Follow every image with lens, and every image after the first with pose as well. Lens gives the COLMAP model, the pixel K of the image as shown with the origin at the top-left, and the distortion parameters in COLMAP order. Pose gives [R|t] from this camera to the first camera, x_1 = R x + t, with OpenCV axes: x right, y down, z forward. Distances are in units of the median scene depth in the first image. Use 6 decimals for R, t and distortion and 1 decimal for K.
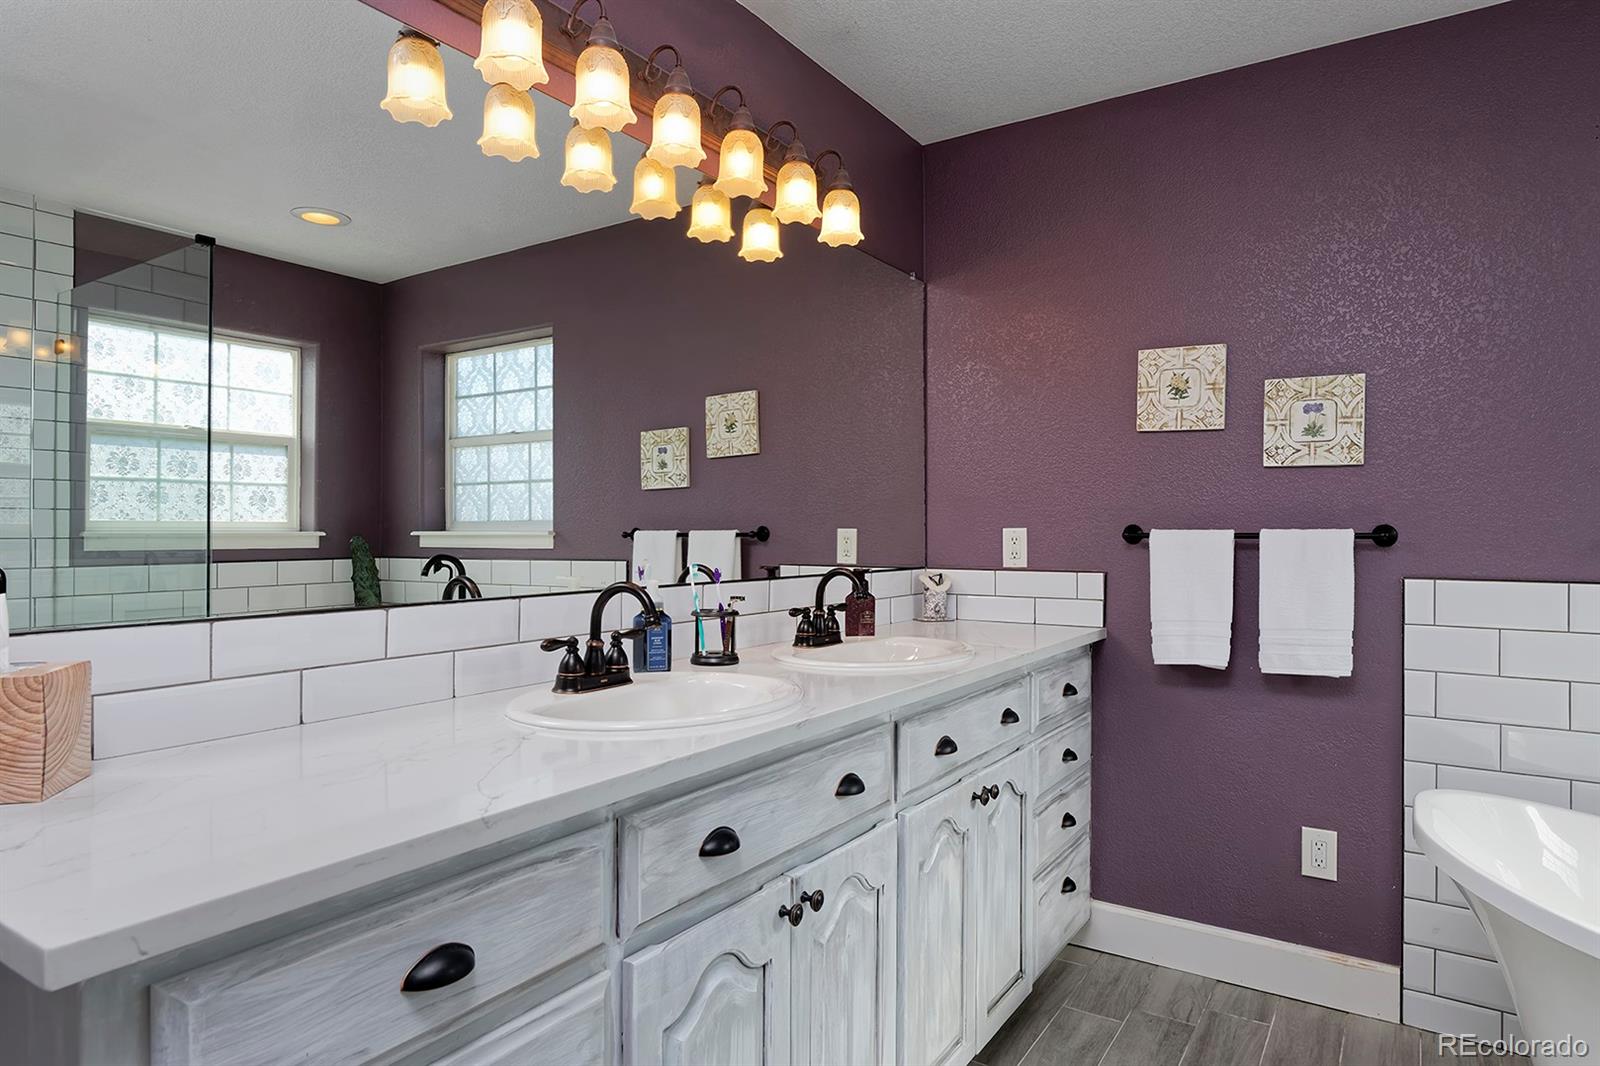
lens RADIAL K [[930.3, 0, 799.8], [0, 930.3, 525.5], [0, 0, 1]] dist [-0.015836, -0.000722]
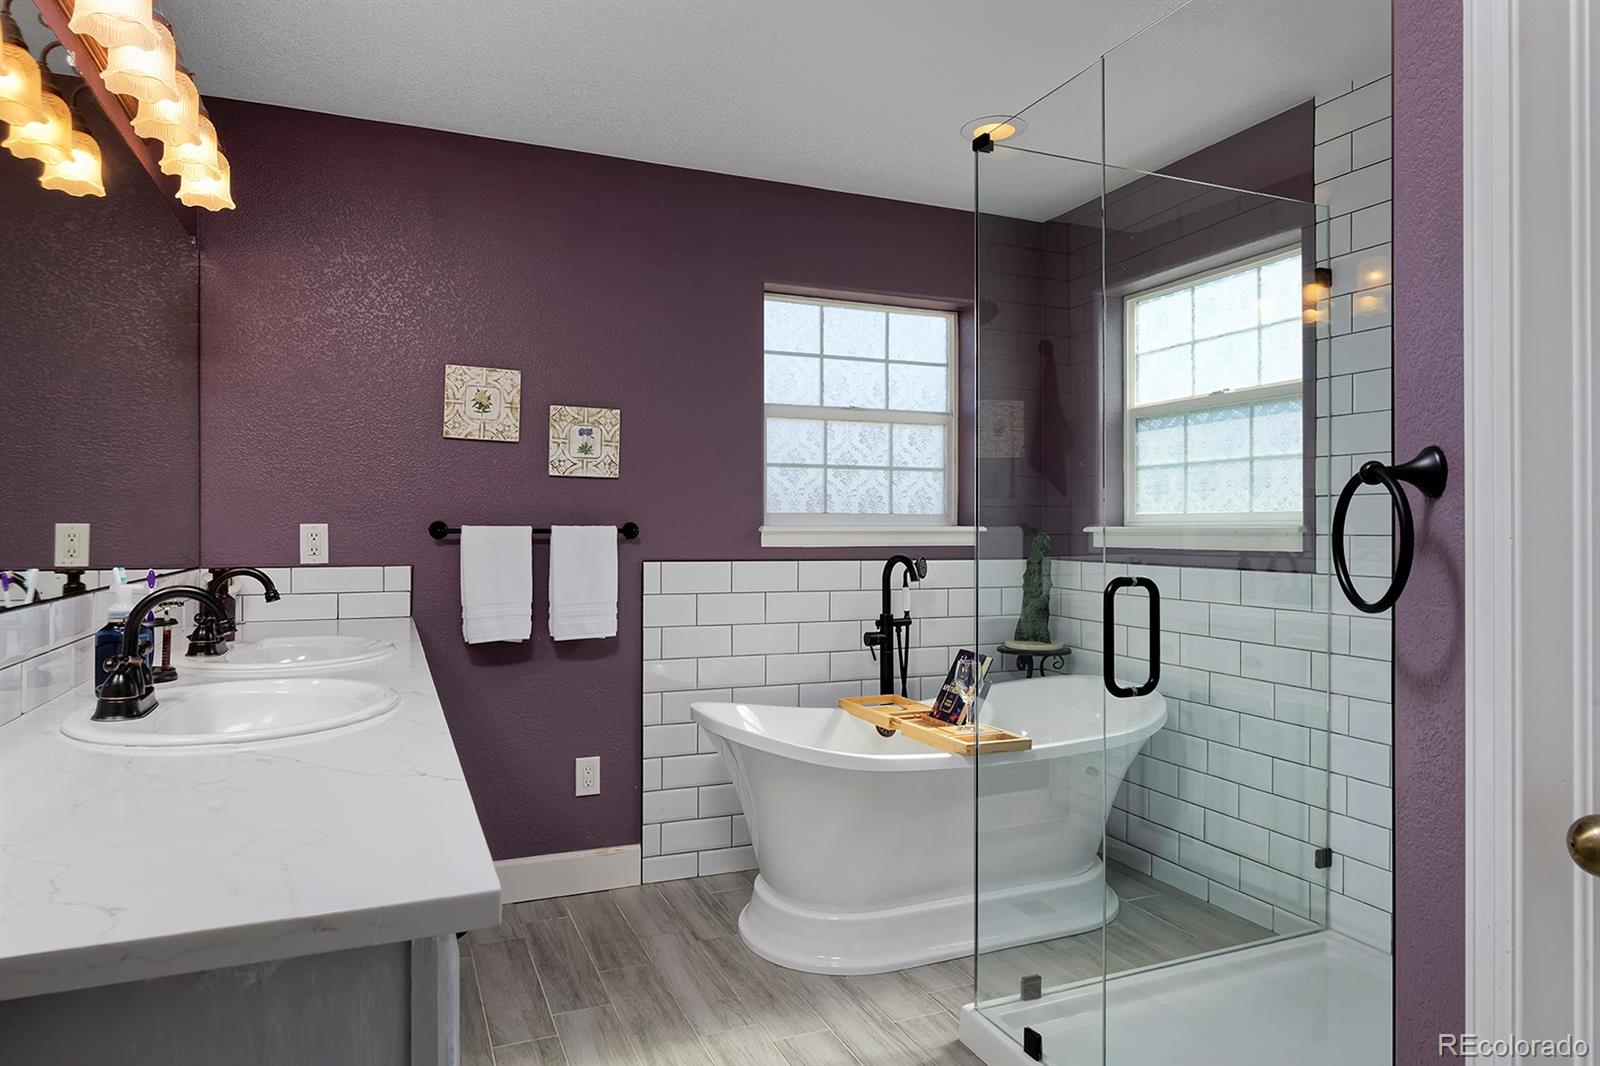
lens RADIAL K [[972.8, 0, 803.5], [0, 972.8, 535.9], [0, 0, 1]] dist [0.006476, 0.000464]
pose [[0.549045, -0.006795, 0.835765, -0.406915], [-0.005949, 0.999910, 0.012038, -0.000176], [-0.835772, -0.011581, 0.548955, 0.000388]]
